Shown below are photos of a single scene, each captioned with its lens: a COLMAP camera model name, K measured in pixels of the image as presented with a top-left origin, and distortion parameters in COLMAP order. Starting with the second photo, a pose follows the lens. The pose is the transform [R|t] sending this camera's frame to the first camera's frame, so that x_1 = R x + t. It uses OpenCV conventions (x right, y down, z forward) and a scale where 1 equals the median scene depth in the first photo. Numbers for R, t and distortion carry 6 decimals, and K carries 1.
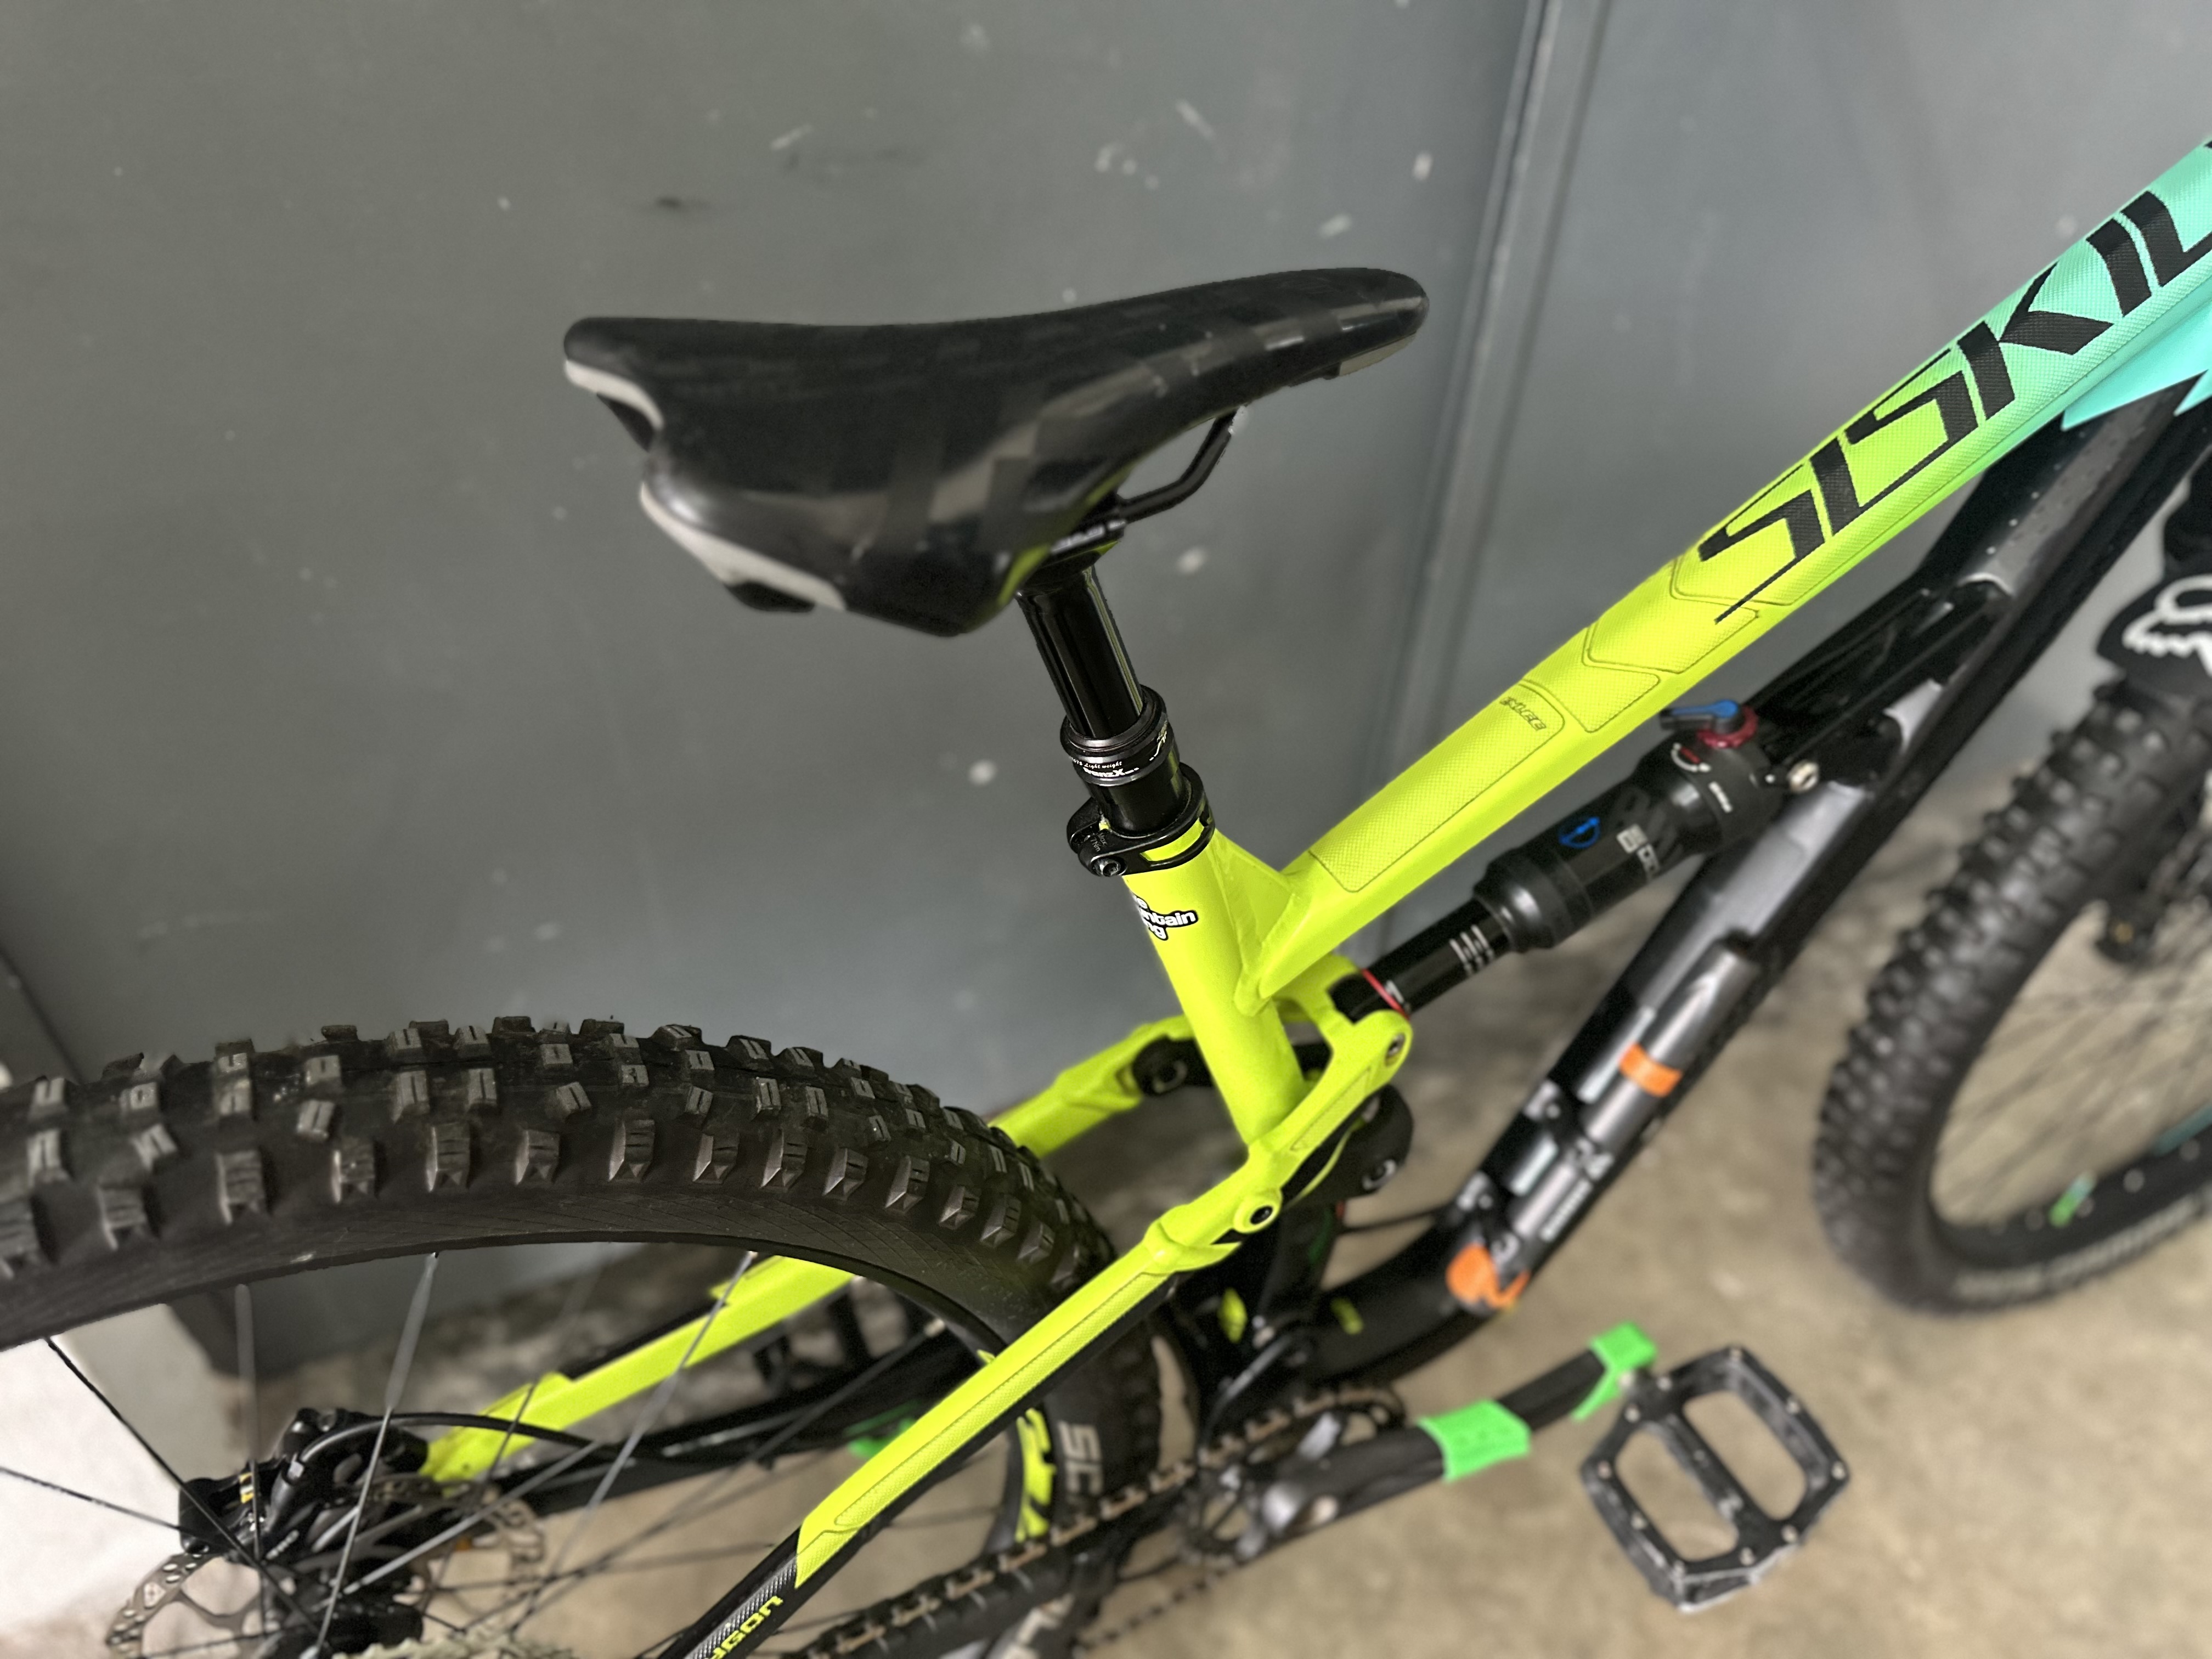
lens RADIAL K [[1556.7, 0, 1106.0], [0, 1556.7, 829.5], [0, 0, 1]] dist [0.028114, -0.060766]
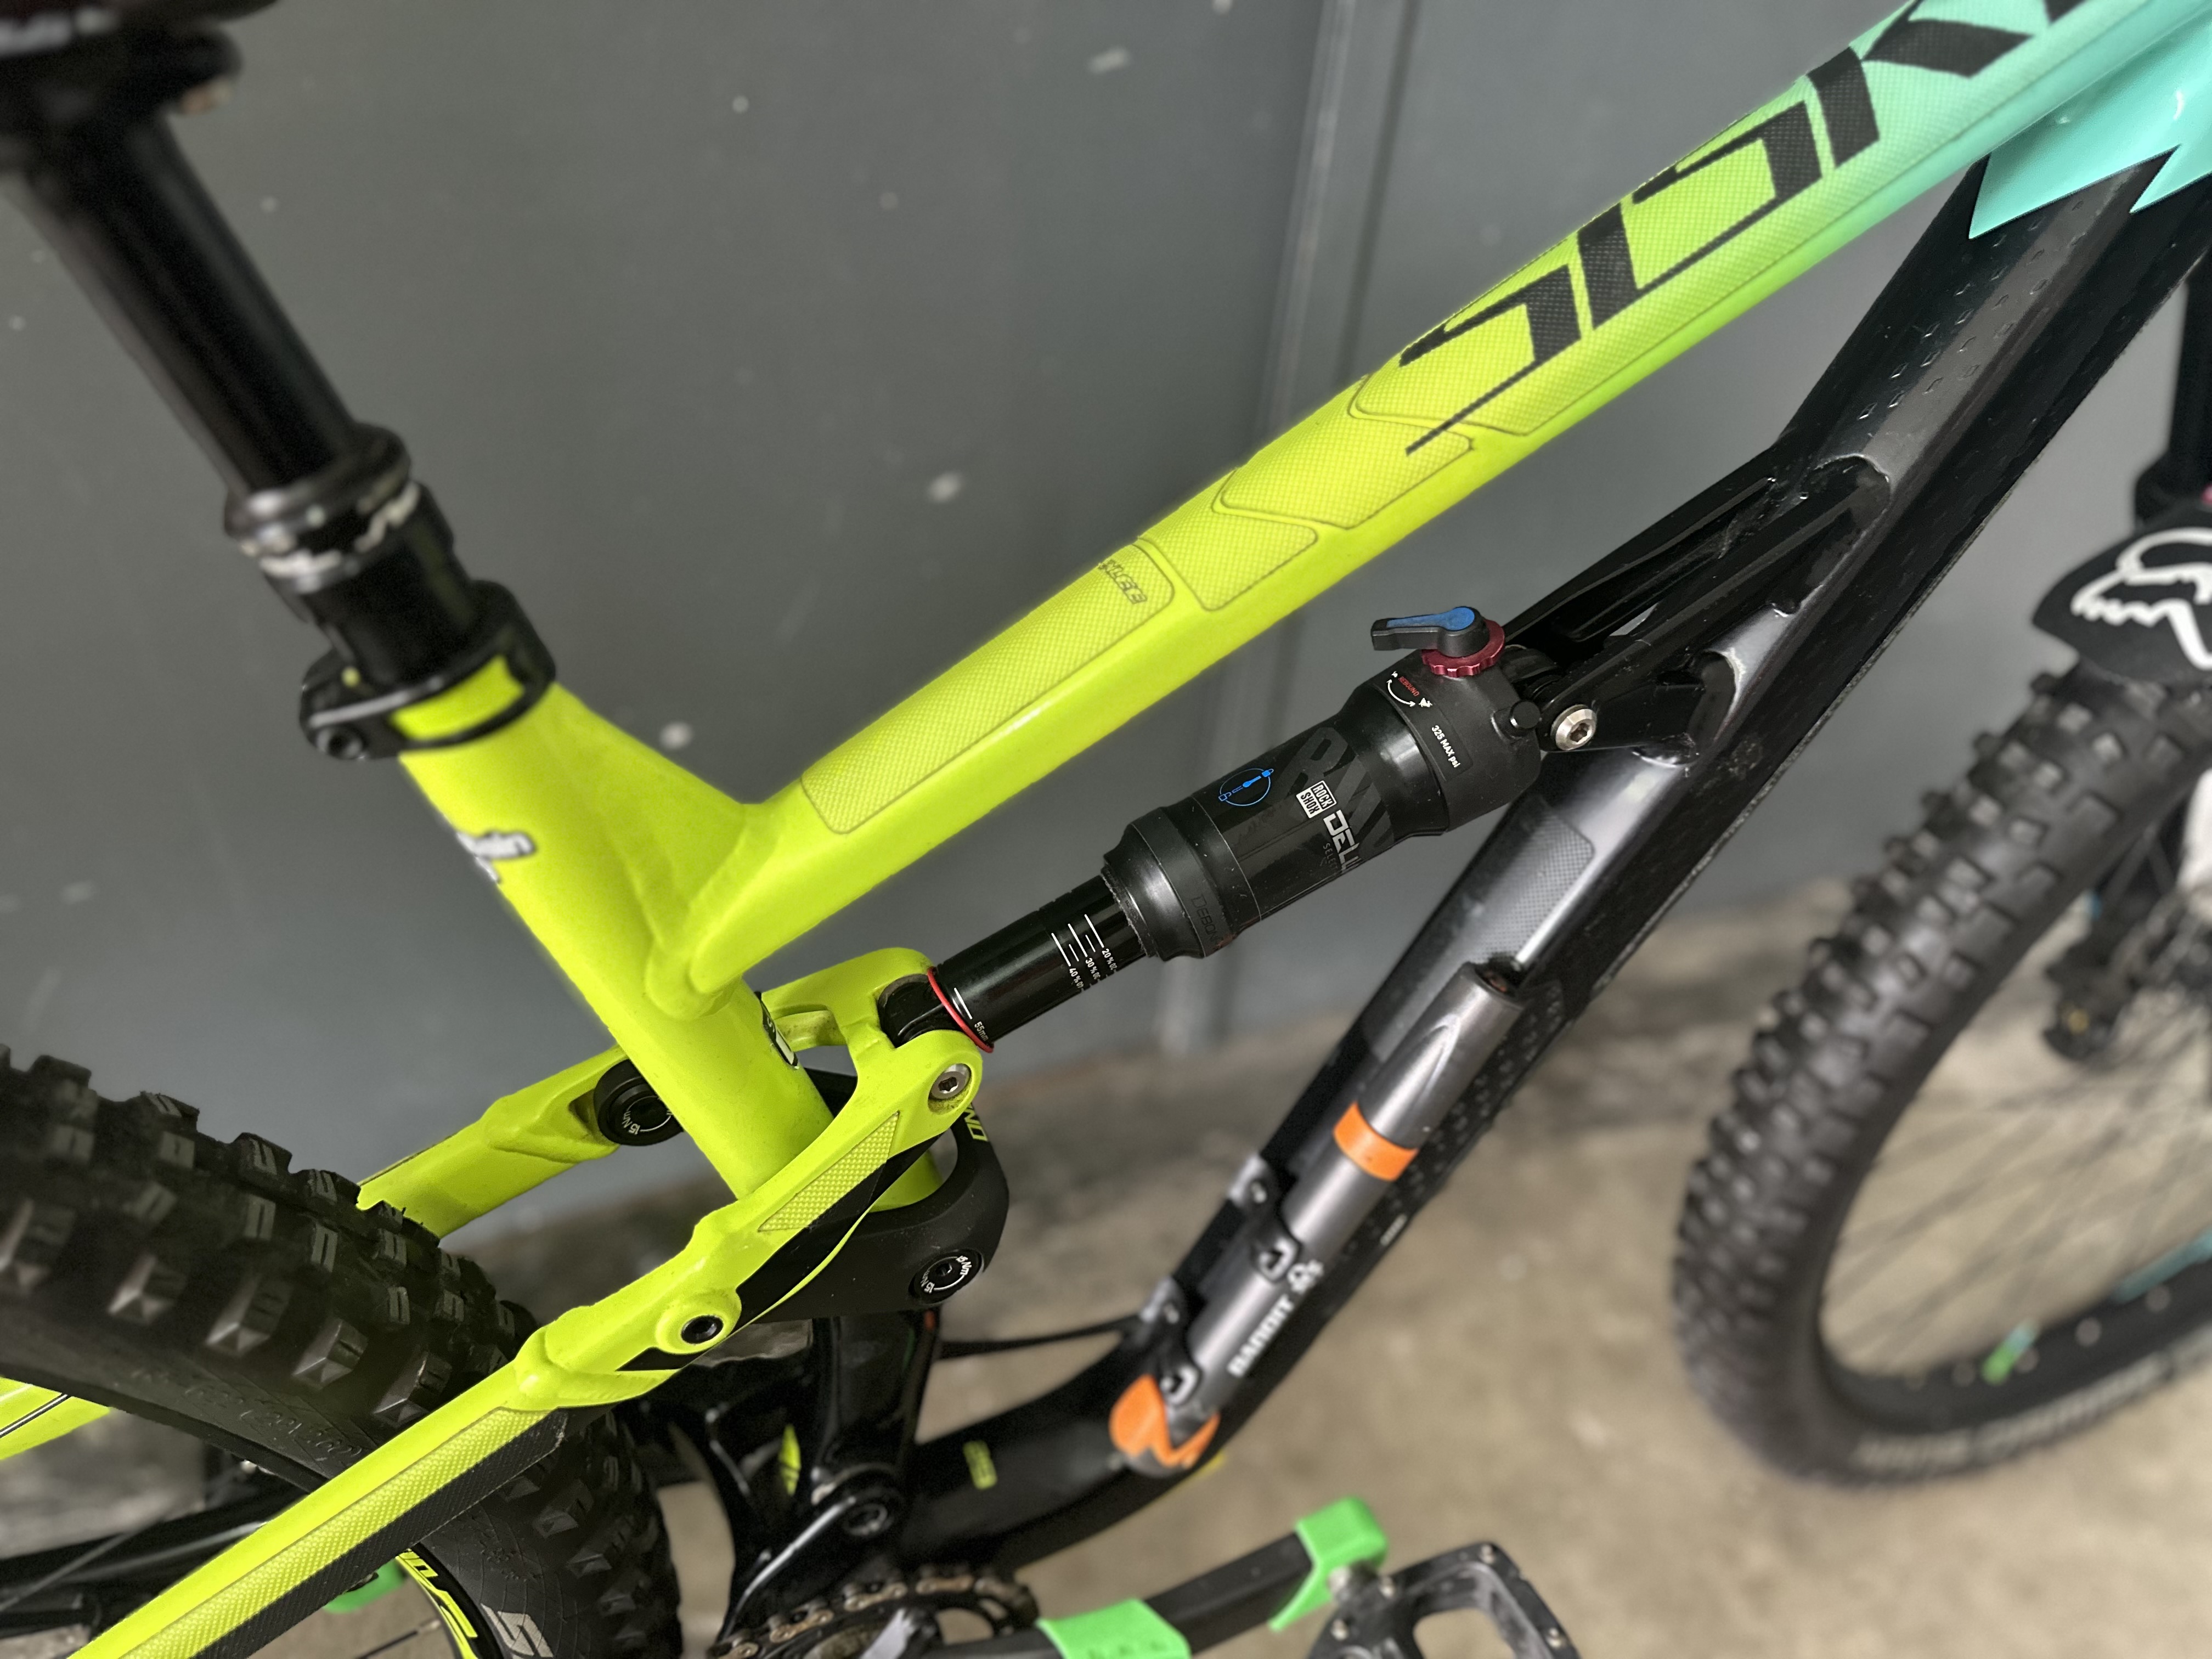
lens RADIAL K [[1577.2, 0, 1106.0], [0, 1577.2, 829.5], [0, 0, 1]] dist [0.036429, -0.067050]
pose [[0.998105, 0.061477, 0.002497, 0.215278], [-0.061324, 0.997286, -0.040741, 0.046583], [-0.004995, 0.040511, 0.999167, 0.273978]]
